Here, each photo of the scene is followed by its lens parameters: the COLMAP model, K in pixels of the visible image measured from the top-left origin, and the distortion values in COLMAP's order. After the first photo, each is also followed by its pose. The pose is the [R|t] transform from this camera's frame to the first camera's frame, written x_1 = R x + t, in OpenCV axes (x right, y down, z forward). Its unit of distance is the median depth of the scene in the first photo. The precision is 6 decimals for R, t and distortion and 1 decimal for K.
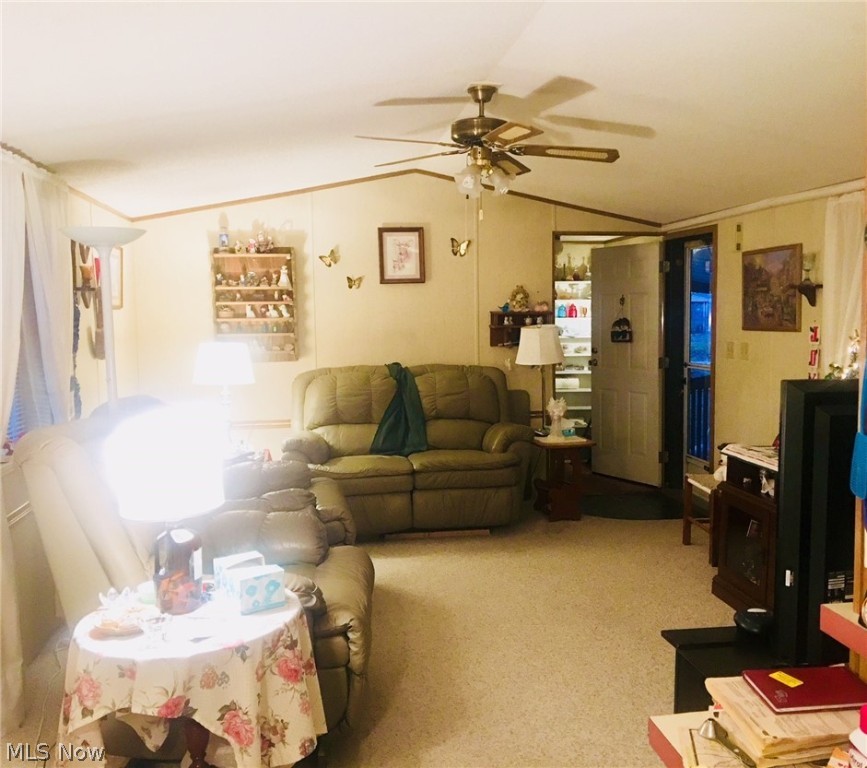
lens RADIAL K [[815.8, 0, 434.3], [0, 815.8, 382.2], [0, 0, 1]] dist [-0.006309, 0.000000]
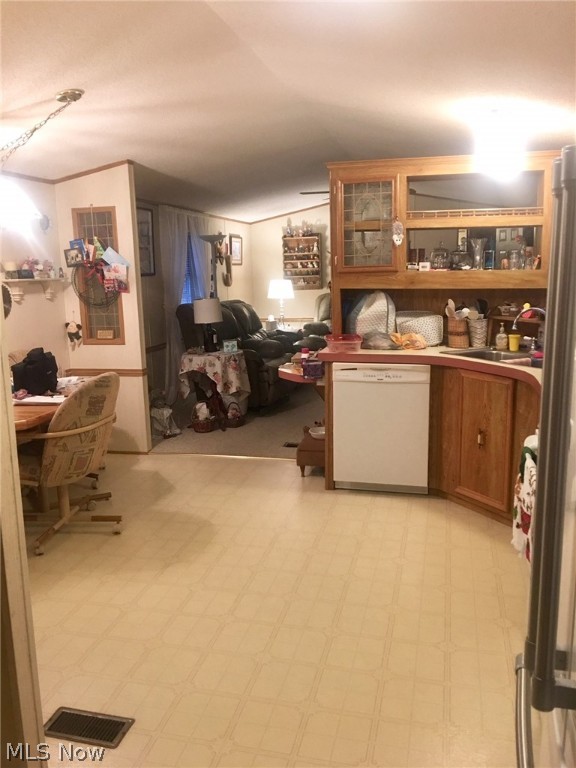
lens RADIAL K [[646.0, 0, 289.4], [0, 646.0, 389.0], [0, 0, 1]] dist [0.016142, -0.037568]
pose [[0.910460, 0.057274, -0.409612, 0.450461], [-0.013427, 0.993936, 0.109134, 0.049417], [0.413379, -0.093862, 0.905708, -0.550883]]
